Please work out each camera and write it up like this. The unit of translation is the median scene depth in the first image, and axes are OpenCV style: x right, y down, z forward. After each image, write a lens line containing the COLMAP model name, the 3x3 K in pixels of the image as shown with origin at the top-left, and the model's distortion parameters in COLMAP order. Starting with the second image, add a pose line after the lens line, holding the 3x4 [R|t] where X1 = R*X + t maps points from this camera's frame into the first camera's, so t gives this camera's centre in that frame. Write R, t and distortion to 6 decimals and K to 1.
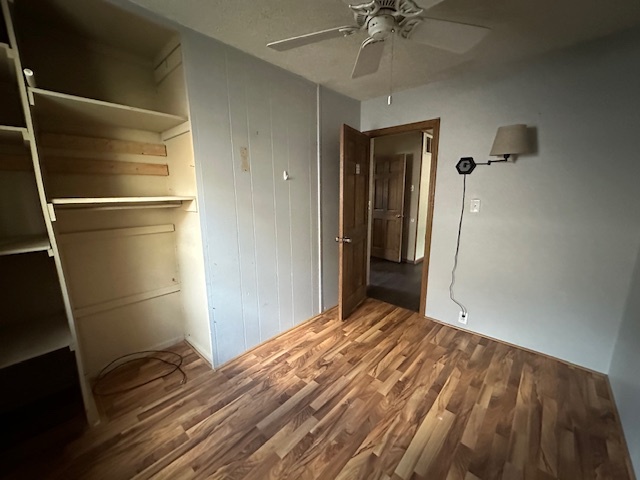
lens RADIAL K [[255.3, 0, 325.5], [0, 255.3, 239.7], [0, 0, 1]] dist [-0.003789, 0.000098]
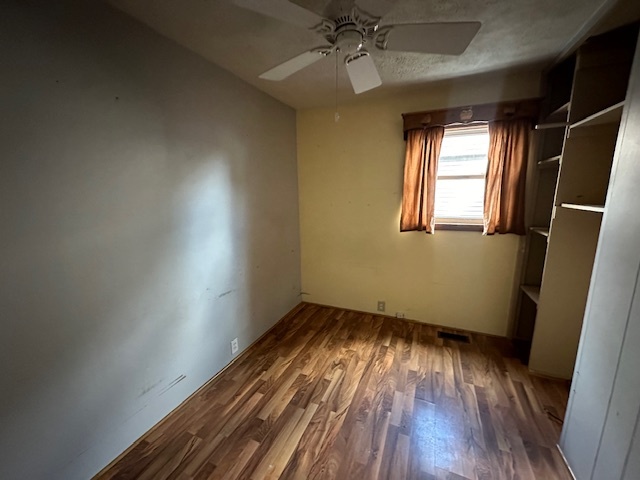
lens RADIAL K [[255.3, 0, 325.3], [0, 255.3, 240.4], [0, 0, 1]] dist [-0.003789, 0.000098]
pose [[-0.947178, 0.077010, -0.311324, 0.515599], [-0.046368, 0.927659, 0.370539, -0.375965], [0.317338, 0.365402, -0.875088, 1.633437]]
